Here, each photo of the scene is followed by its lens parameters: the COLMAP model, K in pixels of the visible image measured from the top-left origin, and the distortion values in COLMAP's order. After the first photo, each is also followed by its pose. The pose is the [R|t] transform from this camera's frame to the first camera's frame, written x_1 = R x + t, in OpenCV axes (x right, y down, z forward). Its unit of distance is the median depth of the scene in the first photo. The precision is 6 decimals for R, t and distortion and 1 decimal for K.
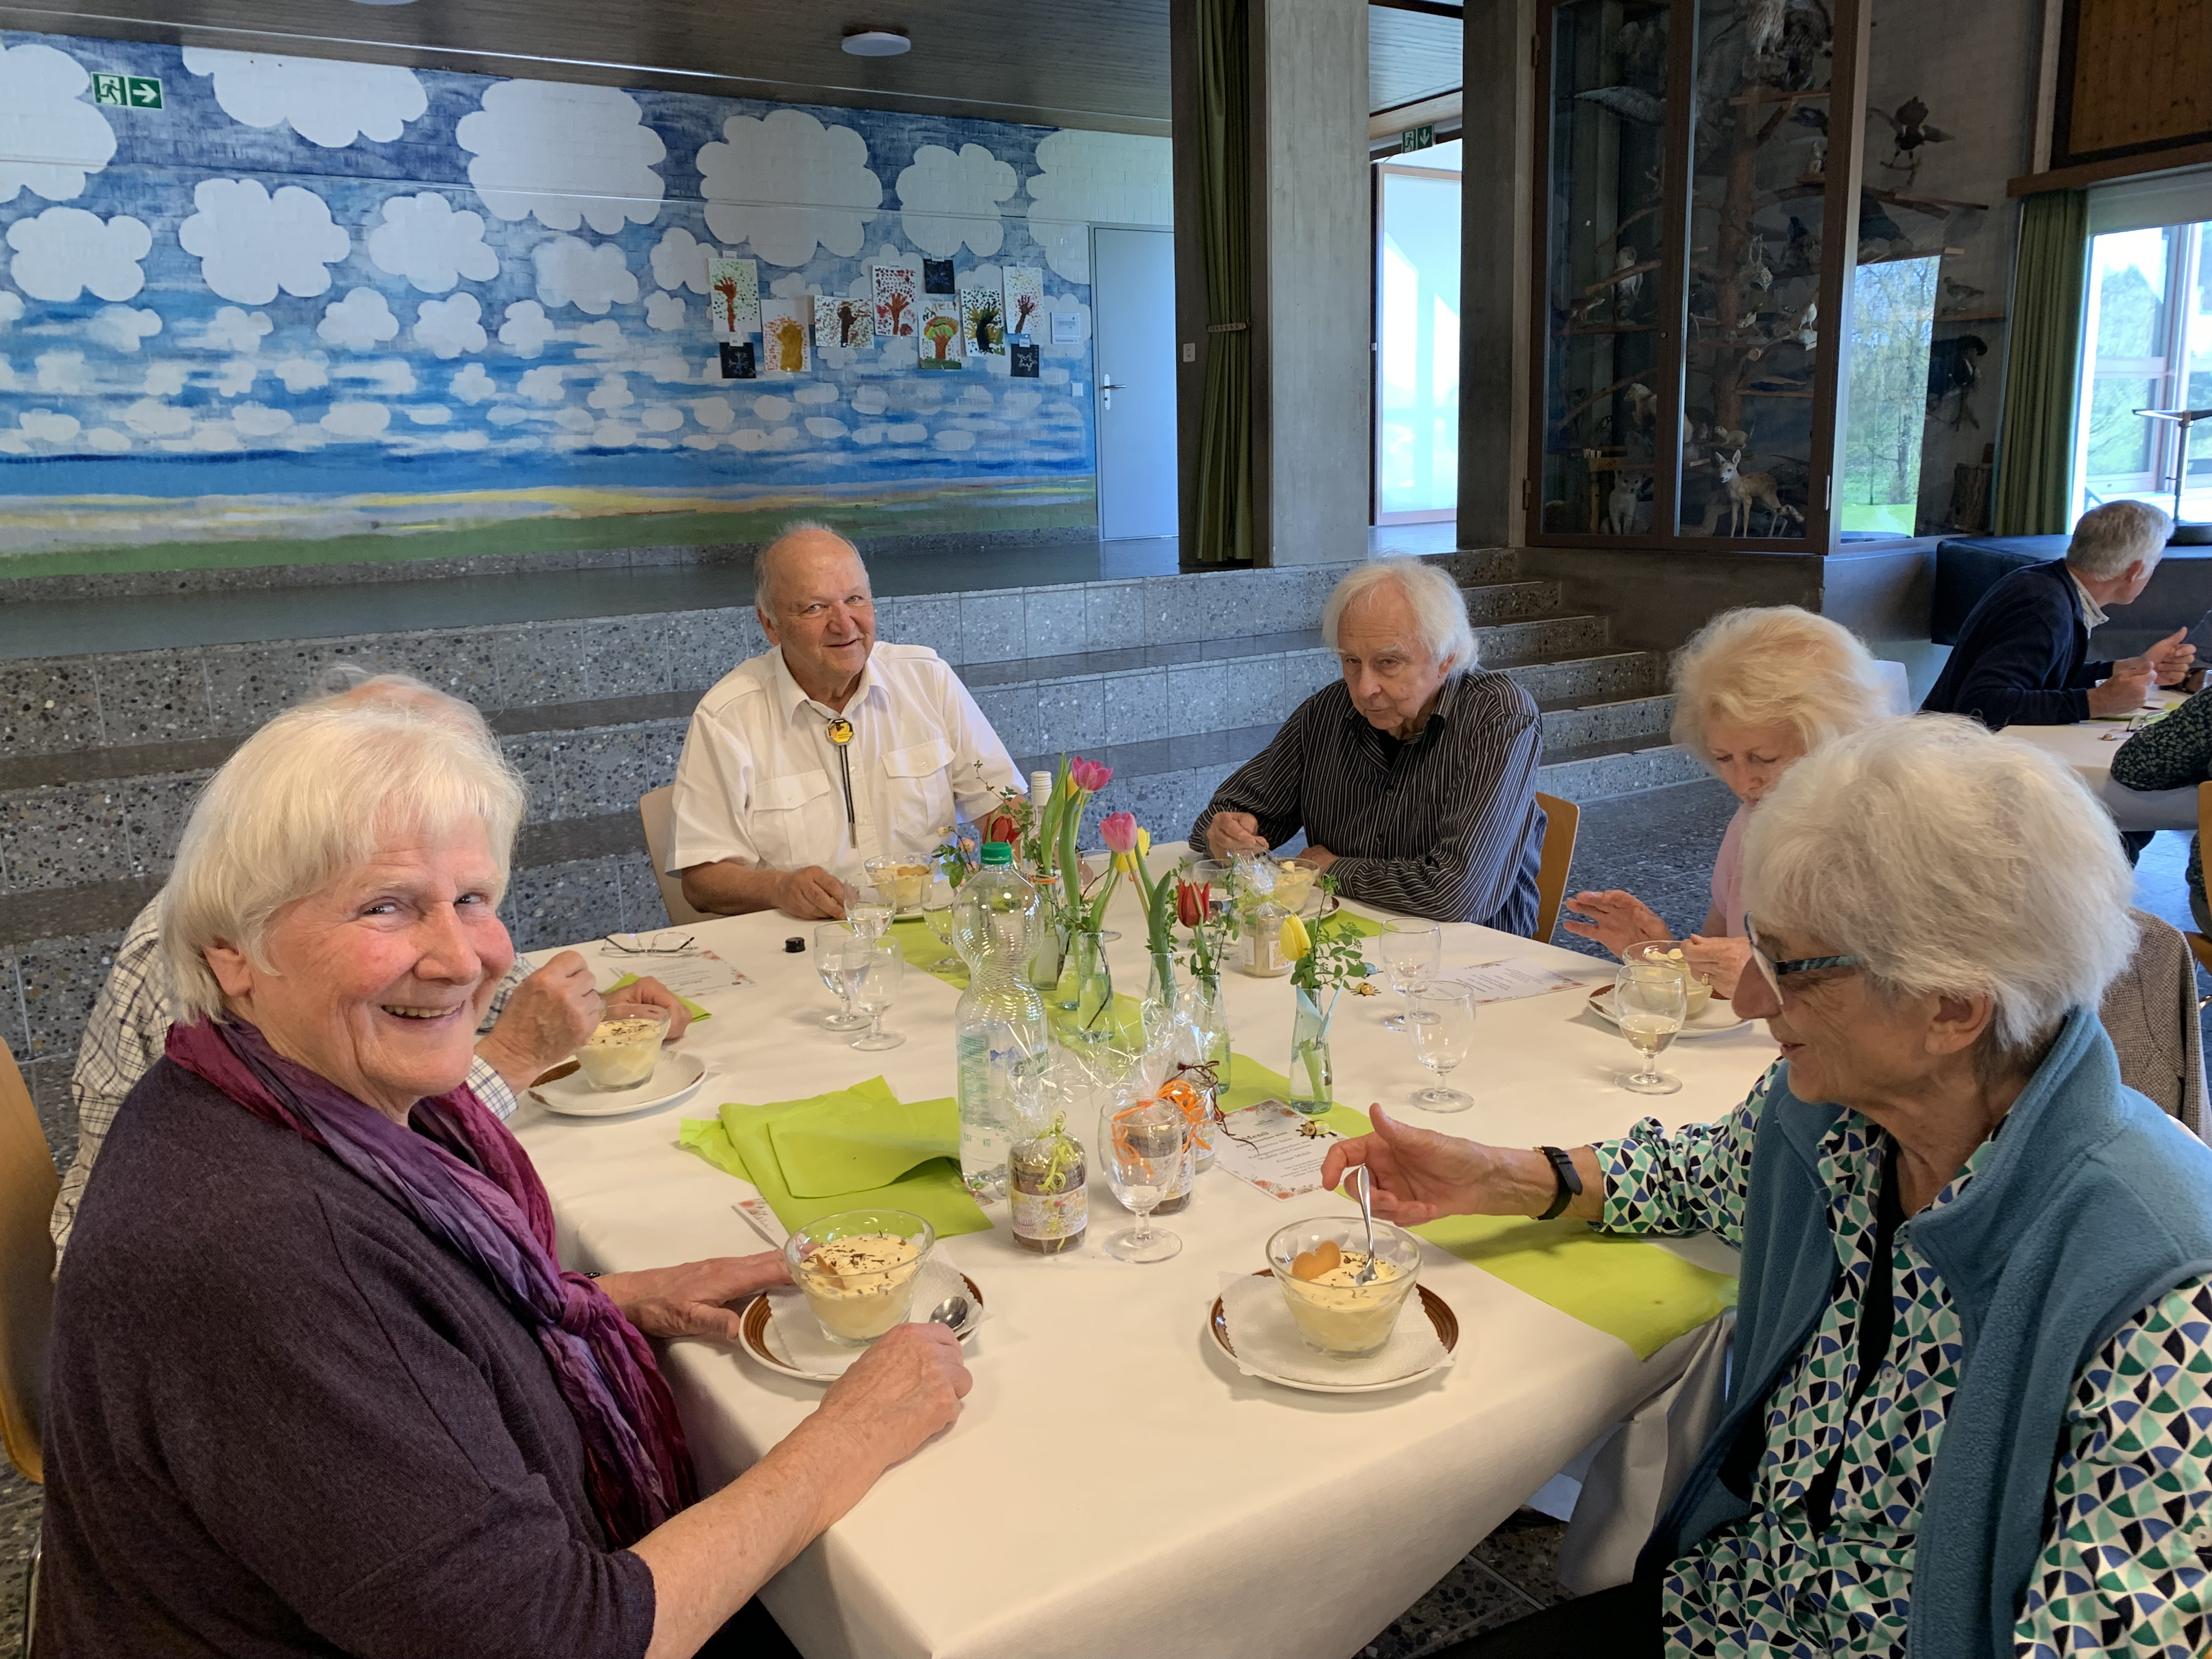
lens RADIAL K [[1690.5, 0, 1103.6], [0, 1690.5, 807.3], [0, 0, 1]] dist [0.030495, -0.031060]
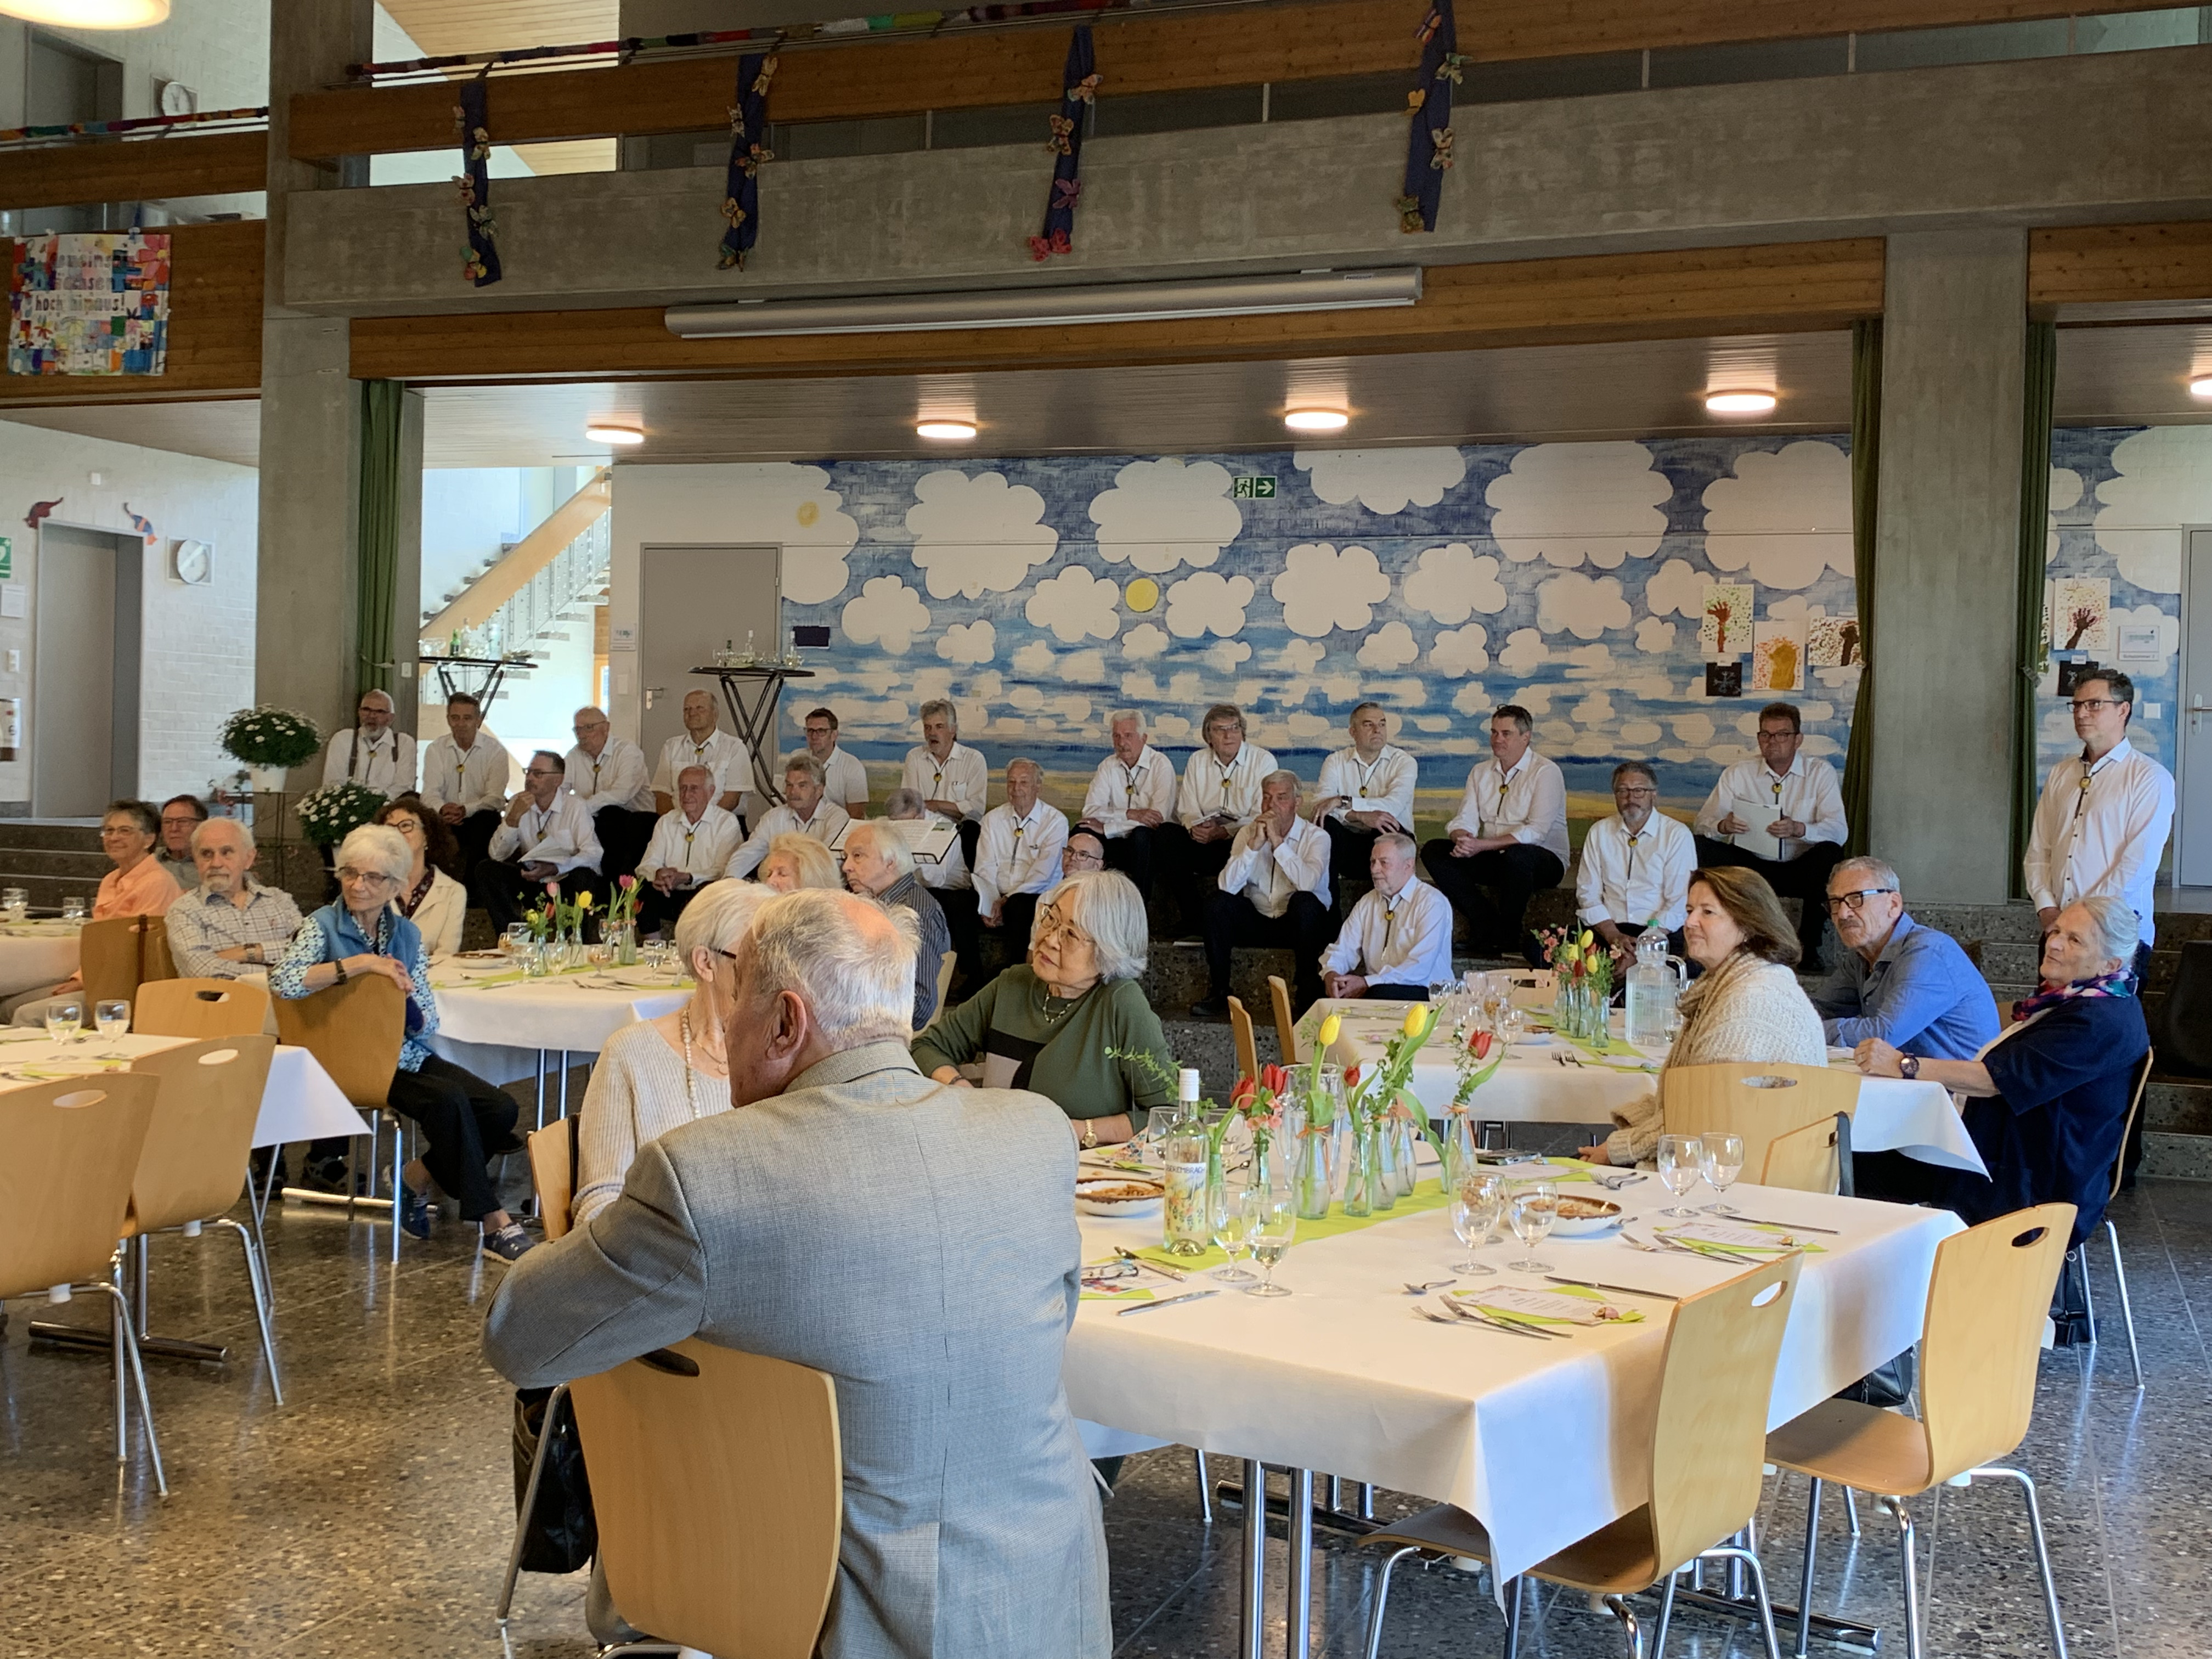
lens RADIAL K [[2404.7, 0, 1095.0], [0, 2404.7, 828.9], [0, 0, 1]] dist [0.033583, 0.000000]
pose [[0.591161, 0.065159, -0.803918, 0.869230], [-0.201159, 0.977145, -0.068723, 0.002914], [0.781066, 0.202342, 0.590757, -0.168689]]
